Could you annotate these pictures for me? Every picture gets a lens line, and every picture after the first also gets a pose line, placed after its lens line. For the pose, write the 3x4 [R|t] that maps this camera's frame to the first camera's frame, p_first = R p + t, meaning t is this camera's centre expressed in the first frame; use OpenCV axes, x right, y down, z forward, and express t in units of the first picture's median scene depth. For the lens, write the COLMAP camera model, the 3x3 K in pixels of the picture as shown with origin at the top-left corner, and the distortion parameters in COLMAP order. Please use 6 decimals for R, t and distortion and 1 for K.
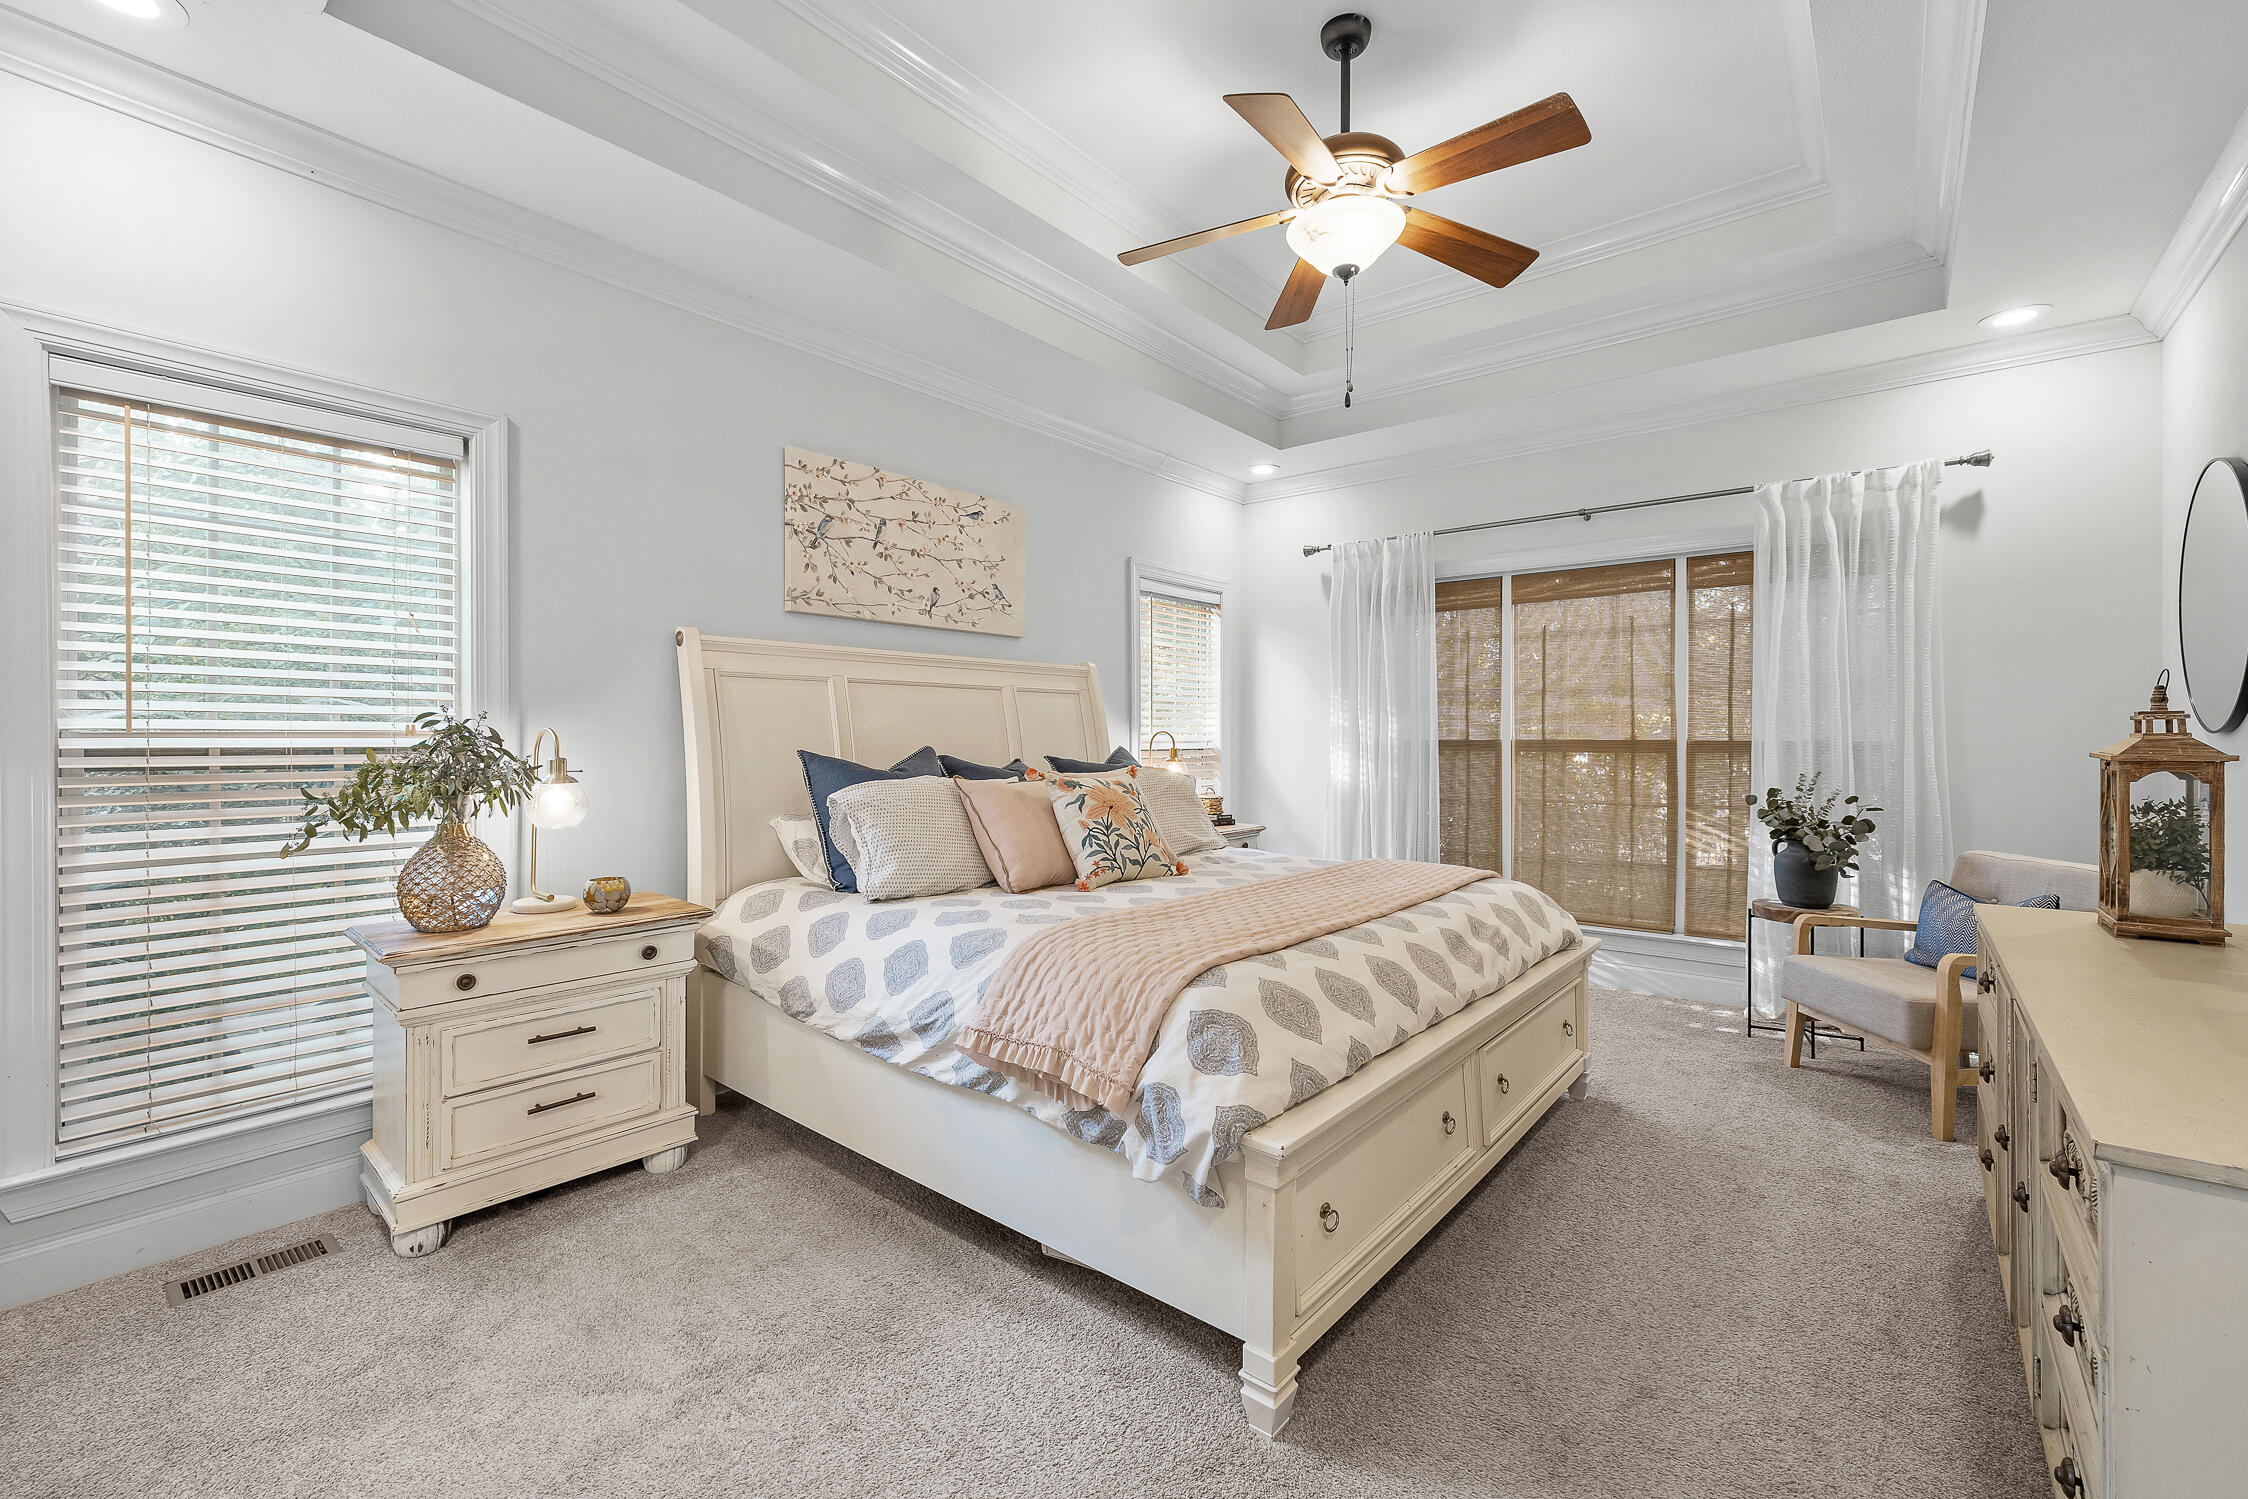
lens RADIAL K [[944.8, 0, 1124.0], [0, 944.8, 749.5], [0, 0, 1]] dist [0.000788, 0.000007]
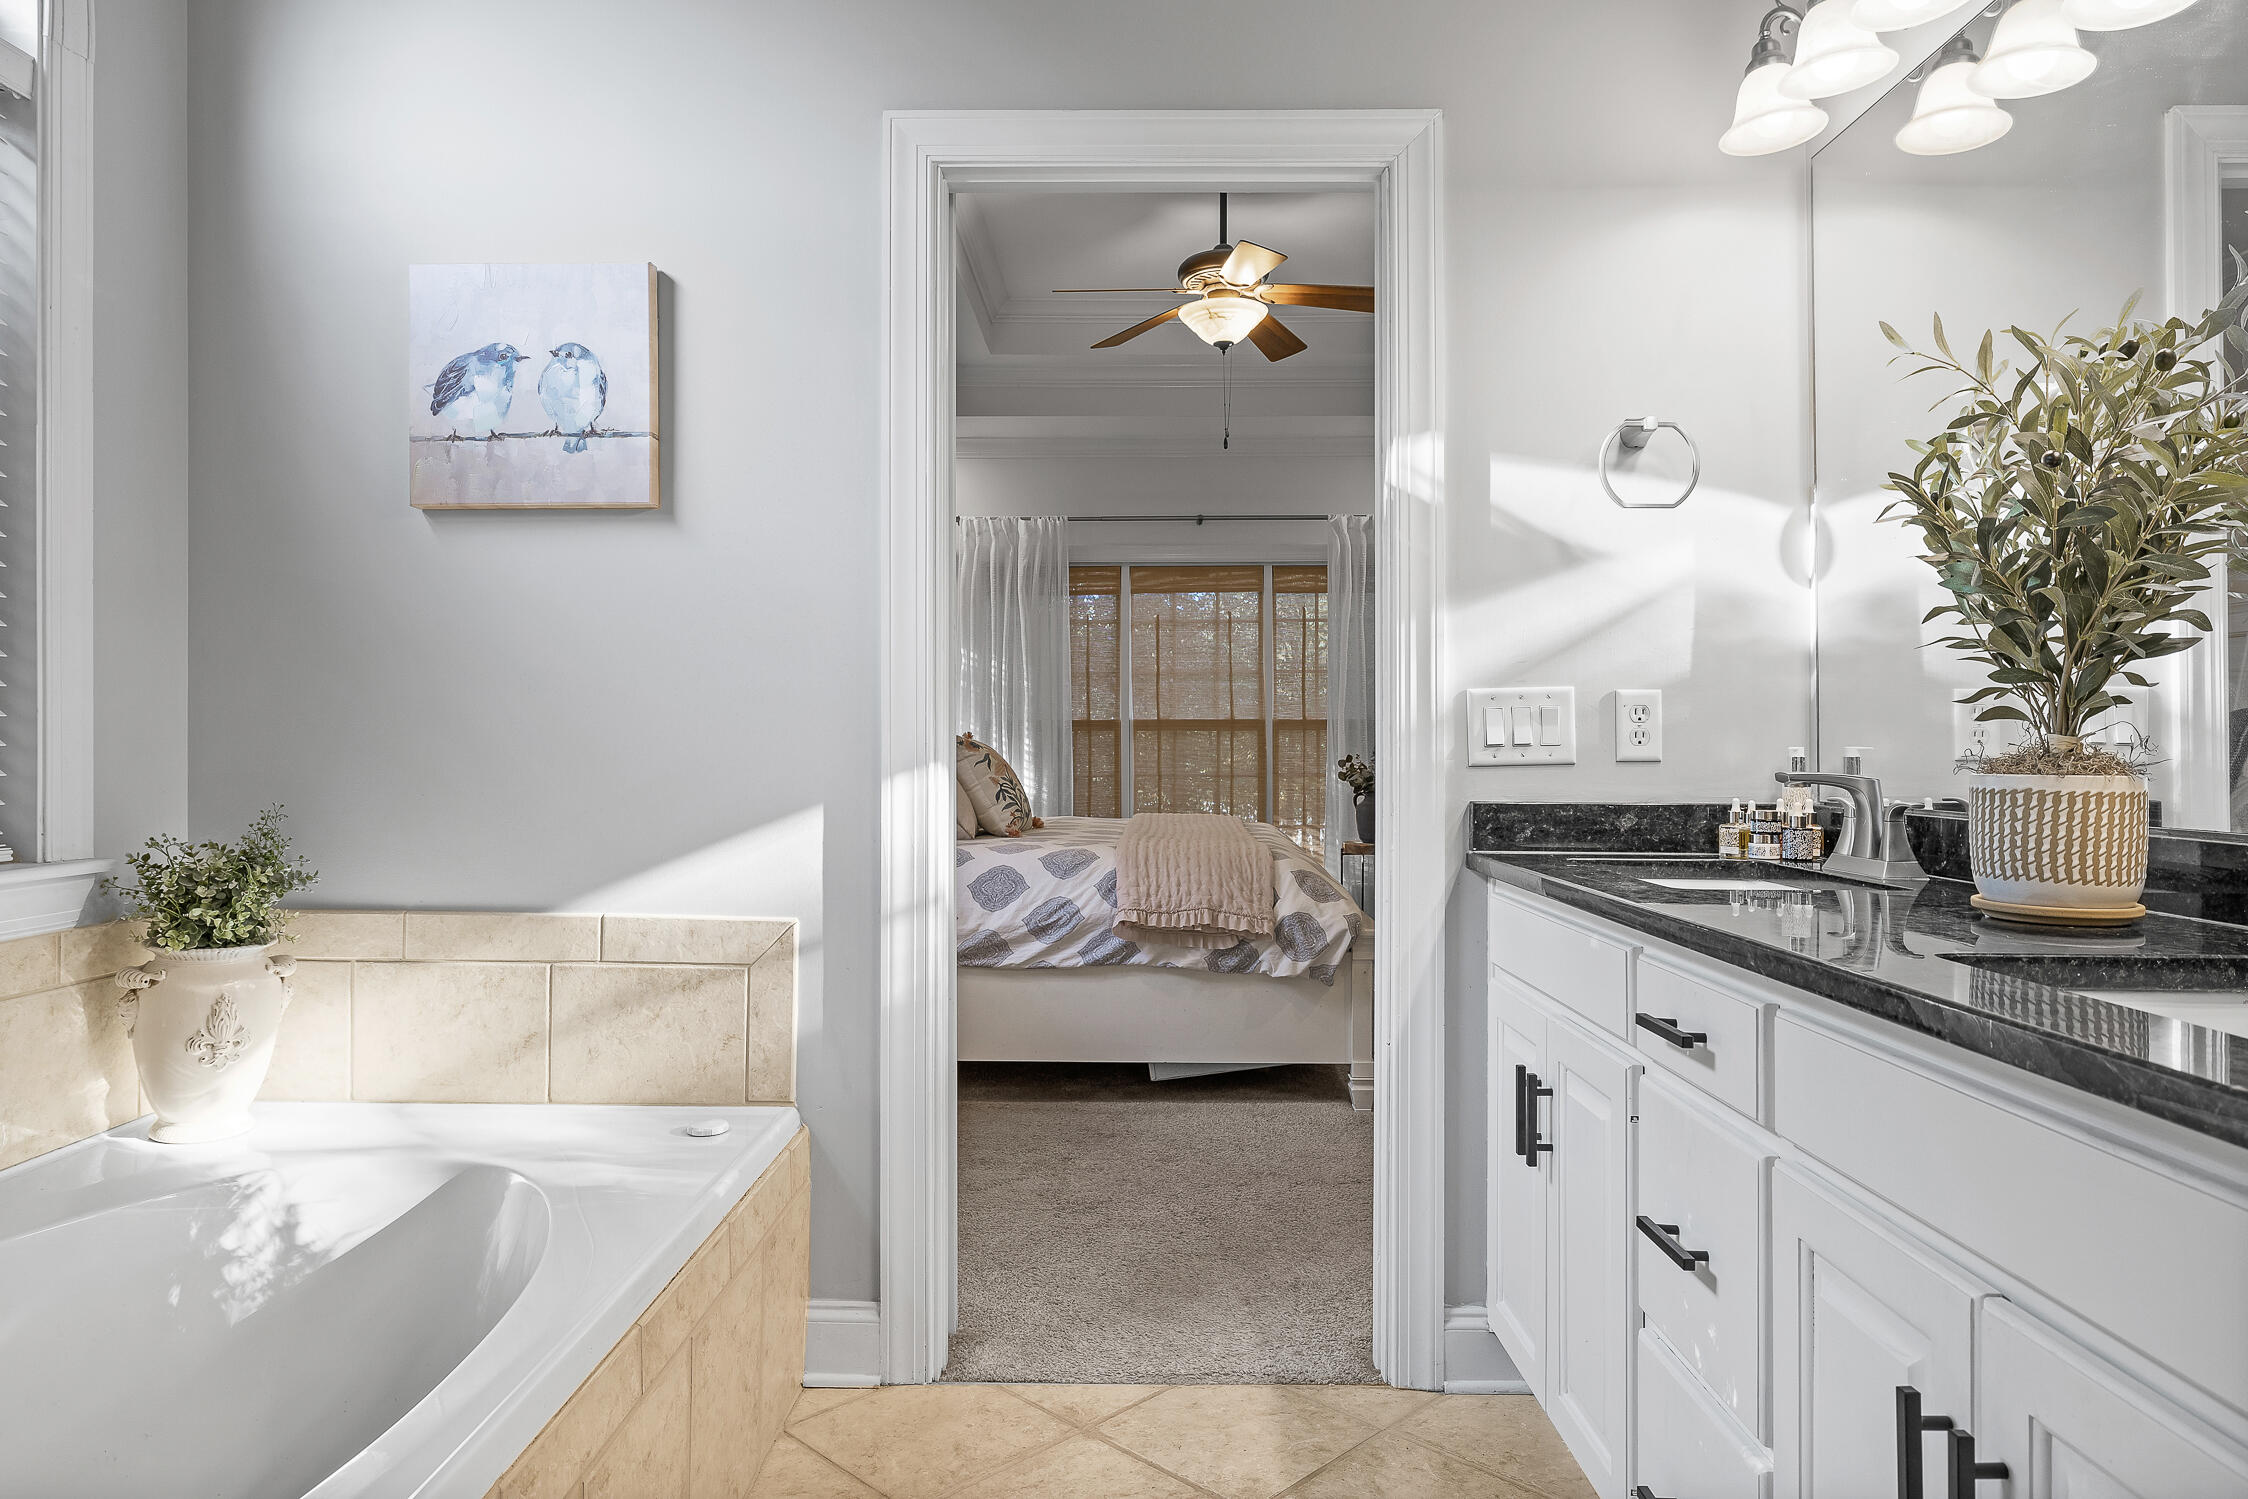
lens RADIAL K [[1367.4, 0, 1124.0], [0, 1367.4, 749.5], [0, 0, 1]] dist [-0.000631, -0.000041]
pose [[0.783990, -0.005597, 0.620749, -0.915603], [0.013468, 0.999877, -0.007993, 0.058742], [-0.620628, 0.014627, 0.783969, -0.339088]]
